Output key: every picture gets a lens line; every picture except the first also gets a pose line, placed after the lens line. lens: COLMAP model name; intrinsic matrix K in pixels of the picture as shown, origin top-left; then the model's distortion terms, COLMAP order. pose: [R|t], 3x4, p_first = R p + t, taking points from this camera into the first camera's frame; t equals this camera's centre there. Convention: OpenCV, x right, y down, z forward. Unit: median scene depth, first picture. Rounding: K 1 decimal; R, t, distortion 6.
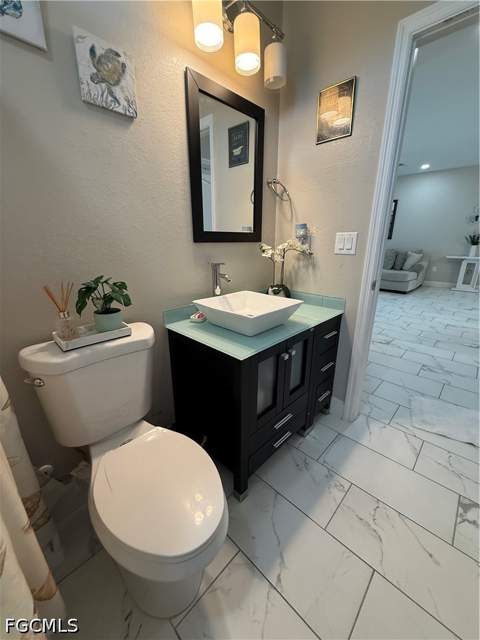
lens RADIAL K [[254.7, 0, 240.5], [0, 254.7, 318.5], [0, 0, 1]] dist [0.001788, -0.000317]
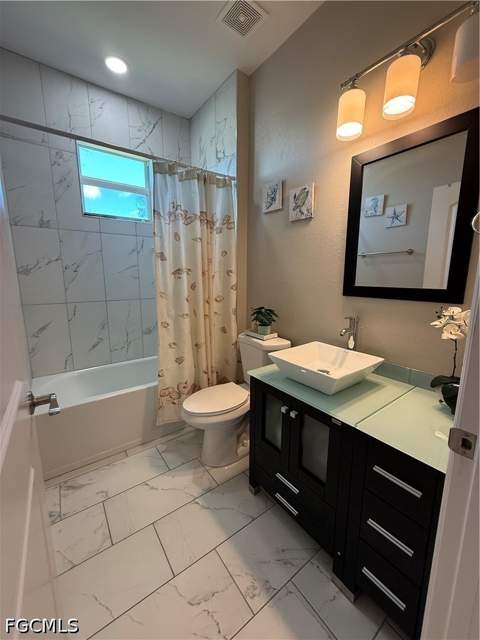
lens RADIAL K [[254.7, 0, 240.5], [0, 254.7, 321.2], [0, 0, 1]] dist [0.001788, -0.000317]
pose [[-0.169849, 0.173135, -0.970142, 1.019747], [-0.300705, 0.928390, 0.218330, -0.309368], [0.938471, 0.328810, -0.105624, 0.750709]]
